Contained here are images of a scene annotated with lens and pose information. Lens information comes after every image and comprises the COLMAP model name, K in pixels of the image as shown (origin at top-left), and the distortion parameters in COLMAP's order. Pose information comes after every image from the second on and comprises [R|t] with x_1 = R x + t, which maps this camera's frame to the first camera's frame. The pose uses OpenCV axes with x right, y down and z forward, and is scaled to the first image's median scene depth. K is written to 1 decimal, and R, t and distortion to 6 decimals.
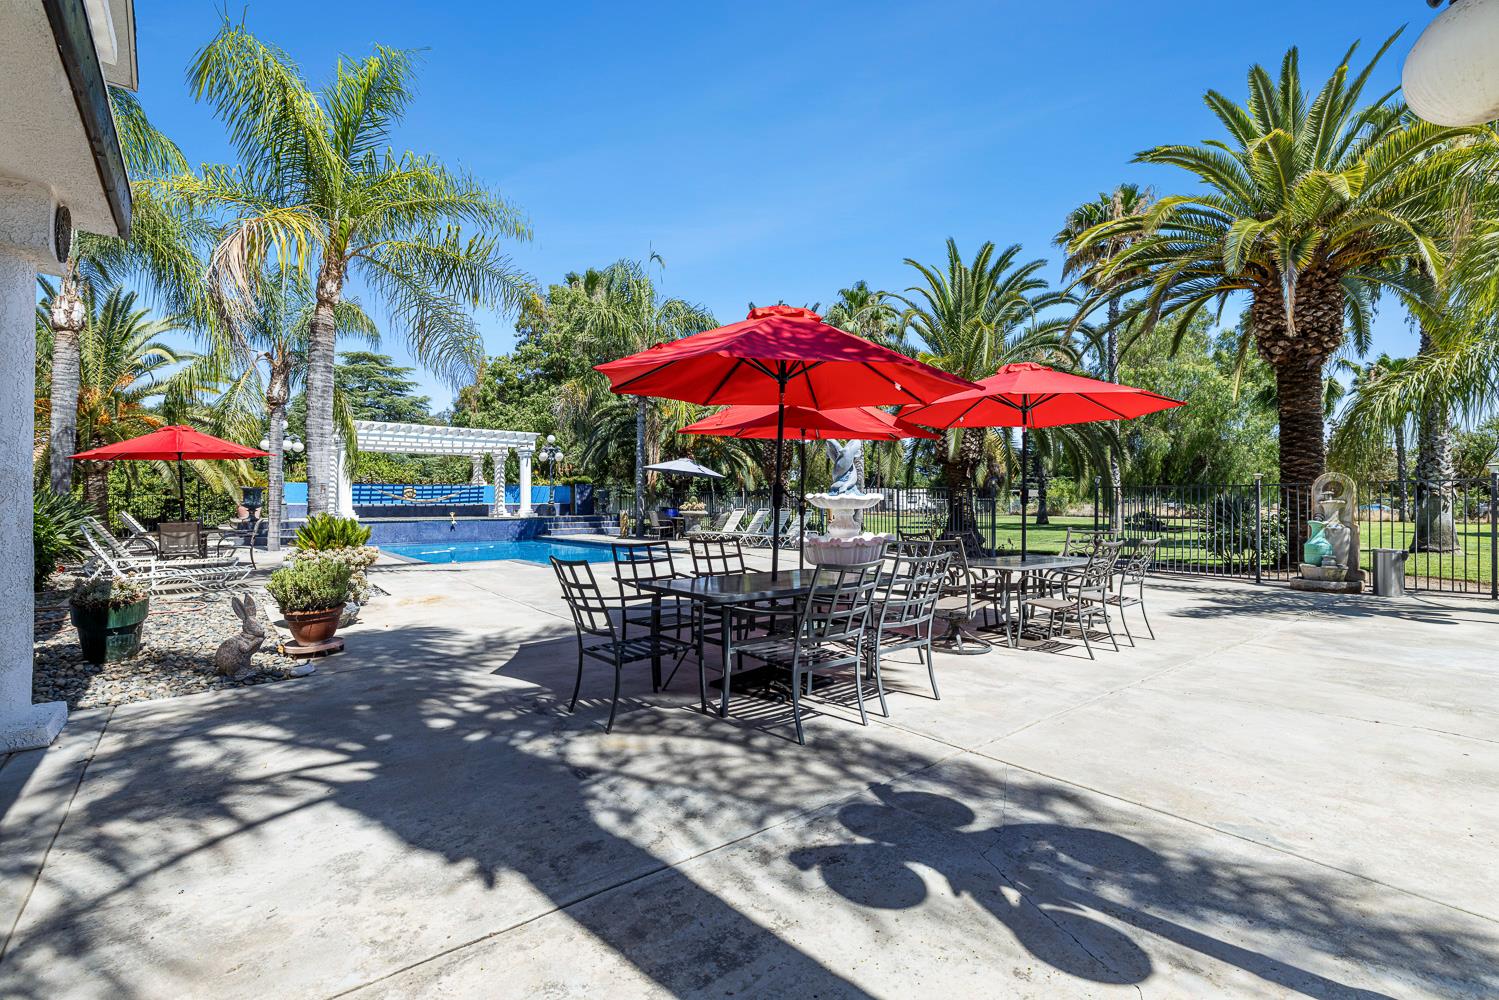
lens RADIAL K [[682.3, 0, 749.9], [0, 682.3, 498.7], [0, 0, 1]] dist [0.001080, 0.000083]
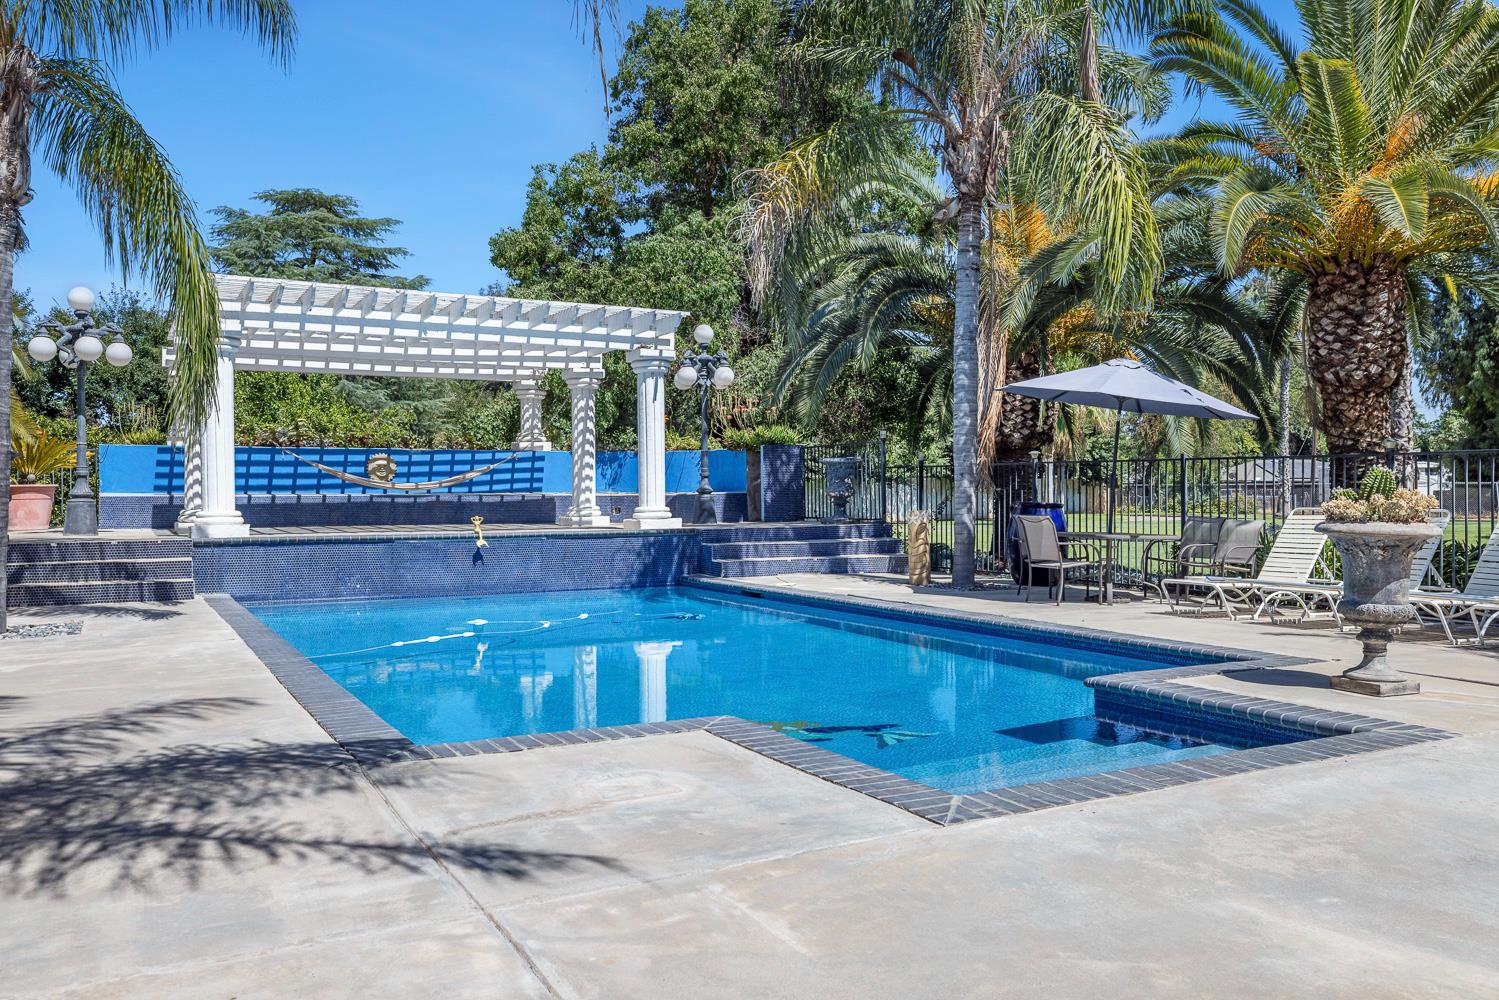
lens RADIAL K [[1230.0, 0, 750.1], [0, 1230.0, 502.3], [0, 0, 1]] dist [-0.044847, -0.000888]
pose [[0.982324, -0.001618, -0.187180, -0.131568], [0.004344, 0.999890, 0.014153, 0.001885], [0.187136, -0.014716, 0.982224, 0.296088]]
